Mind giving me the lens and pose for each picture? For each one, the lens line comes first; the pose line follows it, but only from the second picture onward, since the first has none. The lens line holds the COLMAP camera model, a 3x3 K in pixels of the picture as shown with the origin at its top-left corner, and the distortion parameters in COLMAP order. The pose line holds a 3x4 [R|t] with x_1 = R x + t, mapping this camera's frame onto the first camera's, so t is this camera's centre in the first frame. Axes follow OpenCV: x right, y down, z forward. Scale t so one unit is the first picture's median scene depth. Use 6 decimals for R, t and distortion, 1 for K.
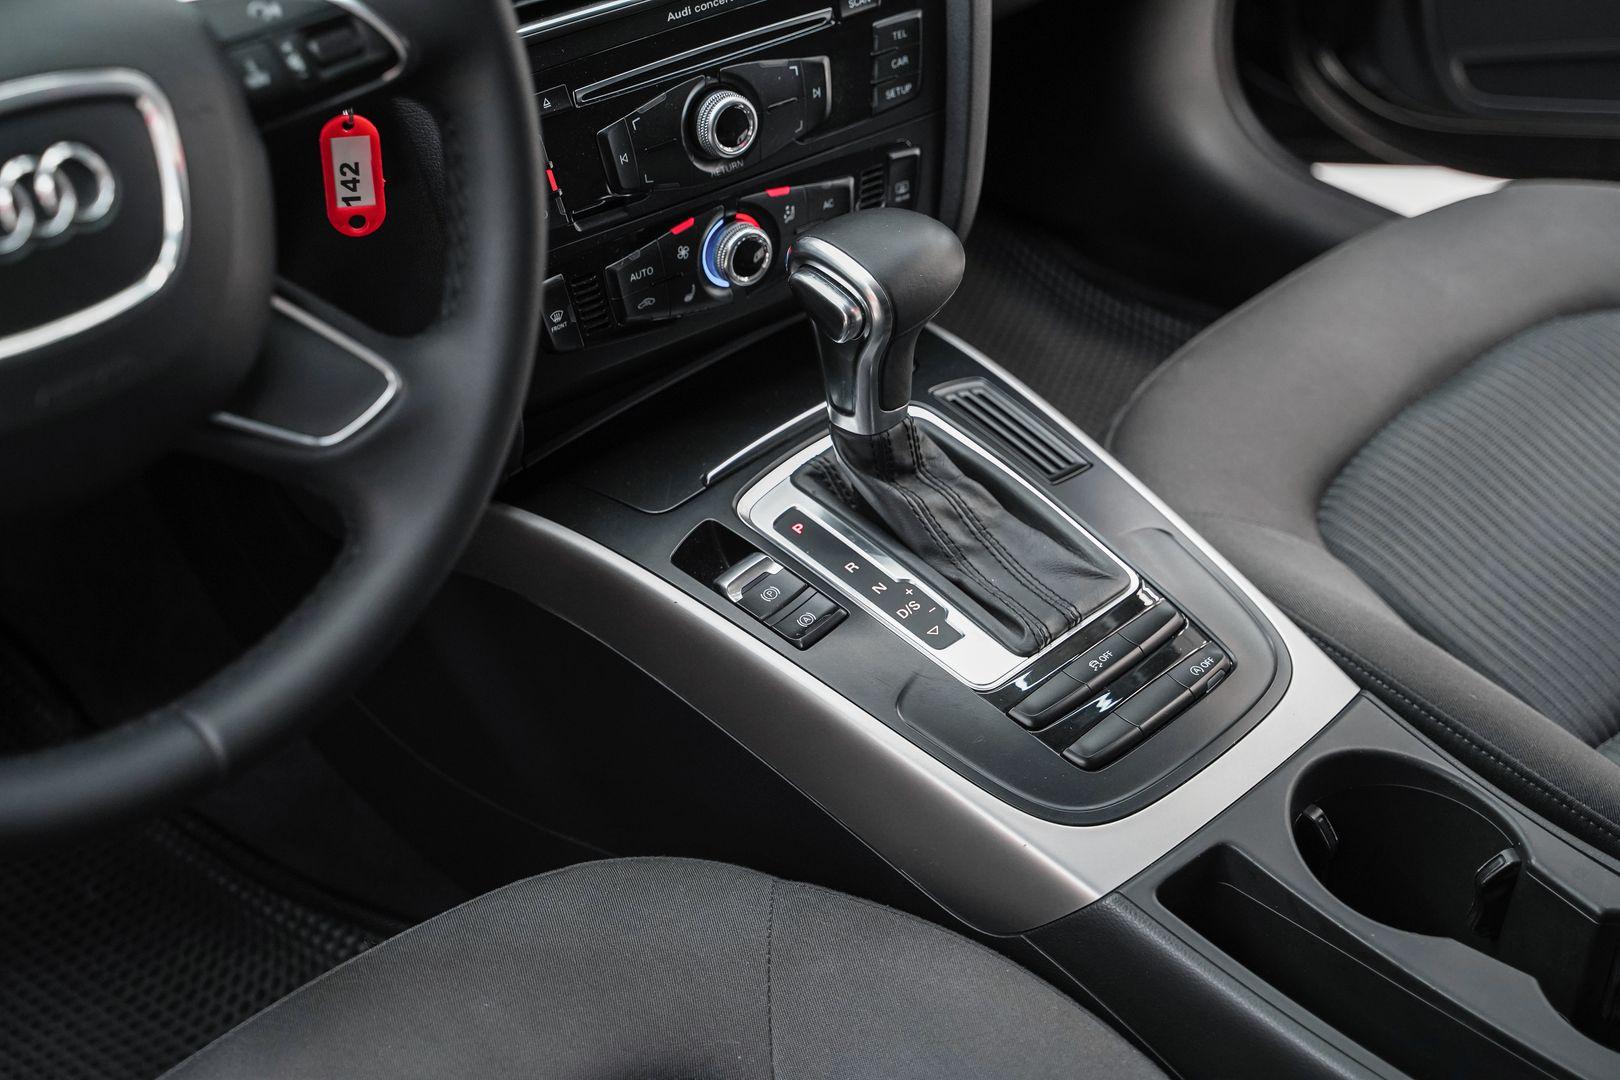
lens RADIAL K [[2492.4, 0, 810.0], [0, 2492.4, 540.0], [0, 0, 1]] dist [0.118379, -0.034790]
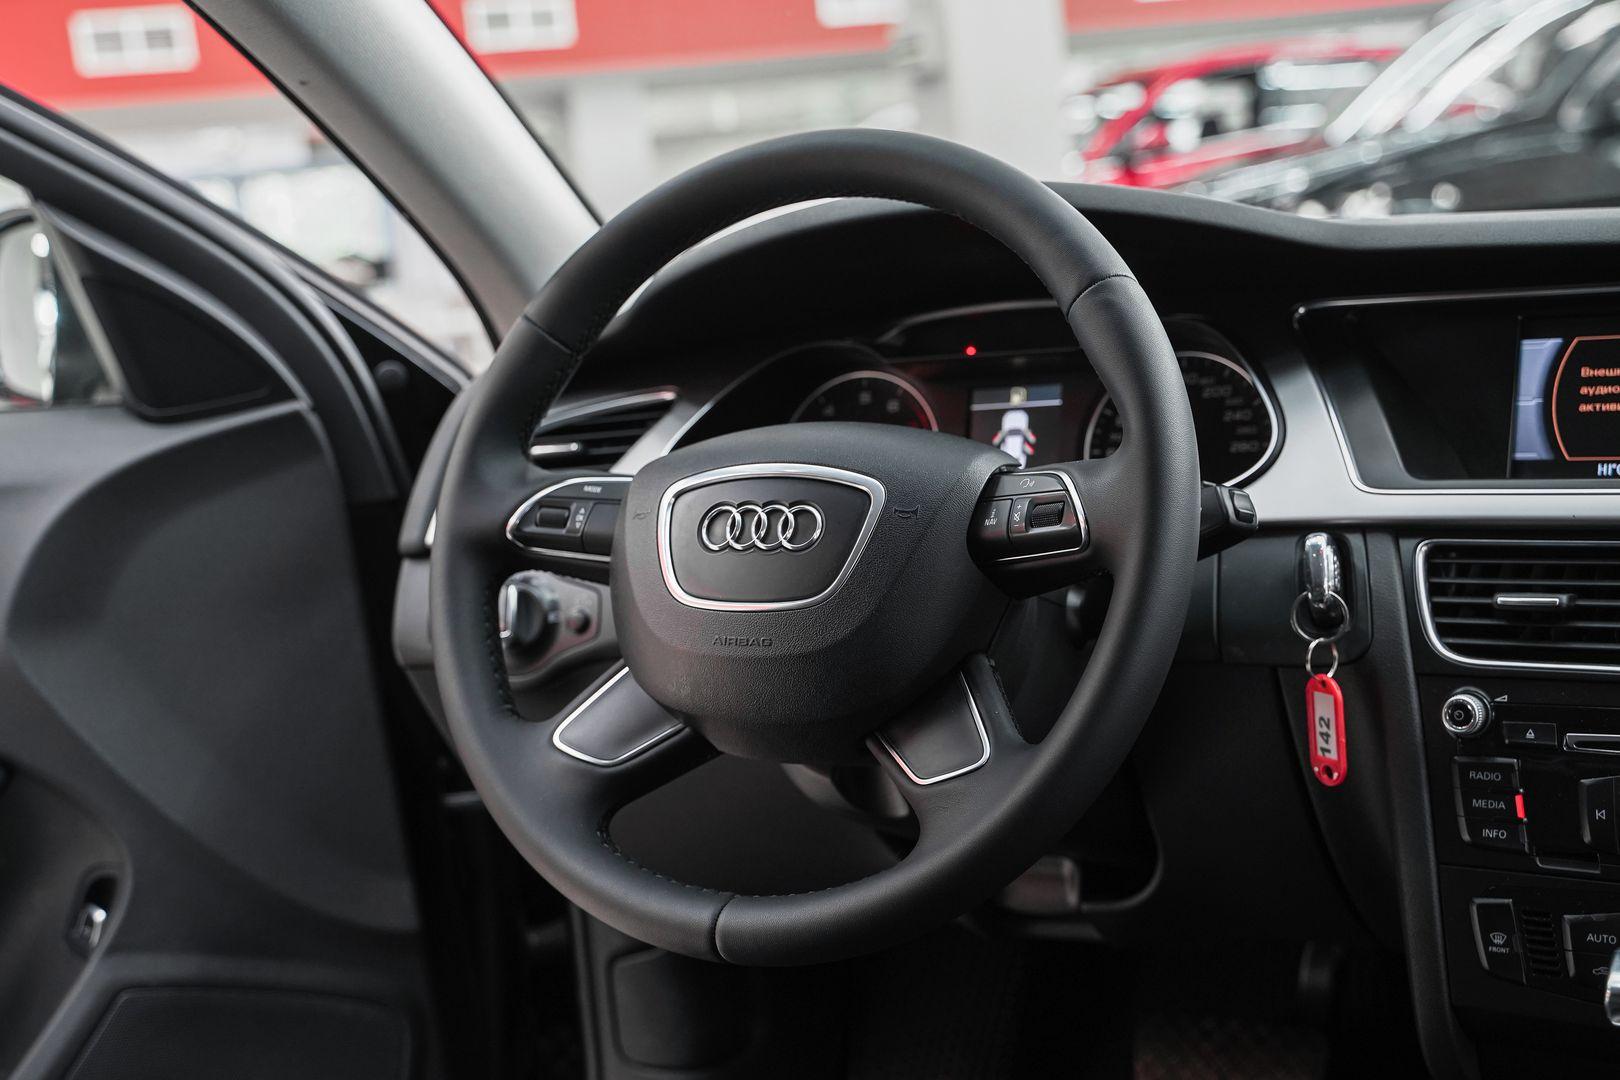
lens RADIAL K [[2135.4, 0, 810.0], [0, 2135.4, 540.0], [0, 0, 1]] dist [0.025398, 0.060536]
pose [[0.275722, 0.094493, -0.956582, 0.645978], [-0.489359, 0.870342, -0.055077, -0.044369], [0.827349, 0.483297, 0.286213, 0.428234]]
